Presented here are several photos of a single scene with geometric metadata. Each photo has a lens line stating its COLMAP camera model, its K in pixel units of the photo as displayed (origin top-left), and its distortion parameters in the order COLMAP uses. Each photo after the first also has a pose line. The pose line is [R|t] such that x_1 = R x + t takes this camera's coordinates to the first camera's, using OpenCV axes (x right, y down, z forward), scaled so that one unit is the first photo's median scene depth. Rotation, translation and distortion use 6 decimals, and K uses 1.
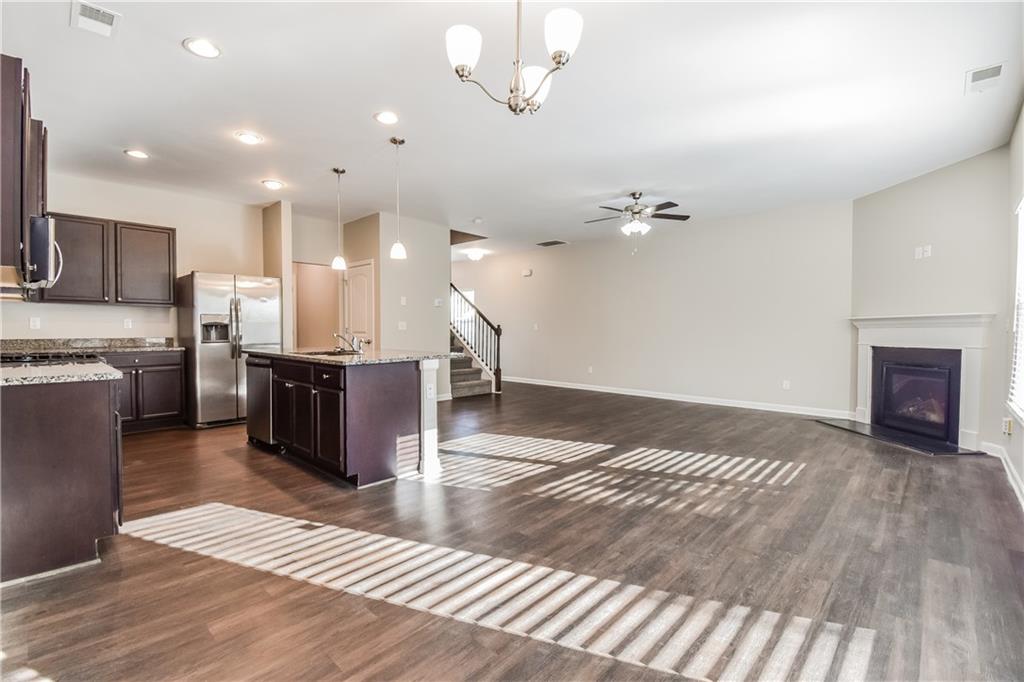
lens RADIAL K [[454.8, 0, 518.3], [0, 454.8, 326.5], [0, 0, 1]] dist [0.019930, -0.022430]
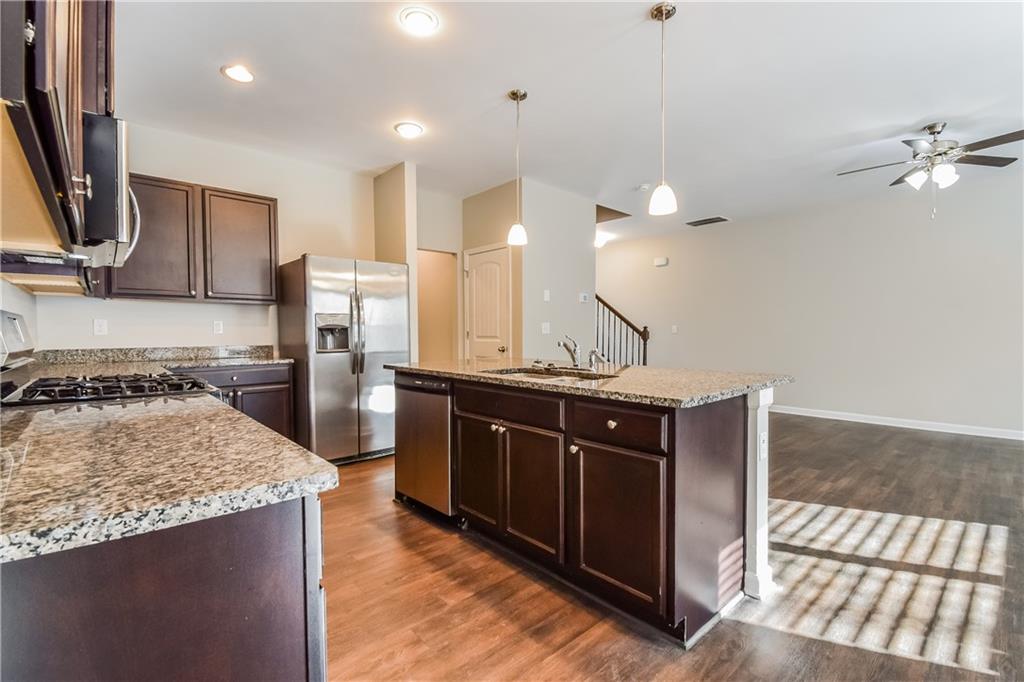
lens RADIAL K [[457.6, 0, 511.1], [0, 457.6, 334.9], [0, 0, 1]] dist [0.020304, -0.022684]
pose [[0.995521, -0.004515, -0.094437, -0.311269], [0.005744, 0.999902, 0.012751, -0.000519], [0.094370, -0.013236, 0.995449, 0.297909]]
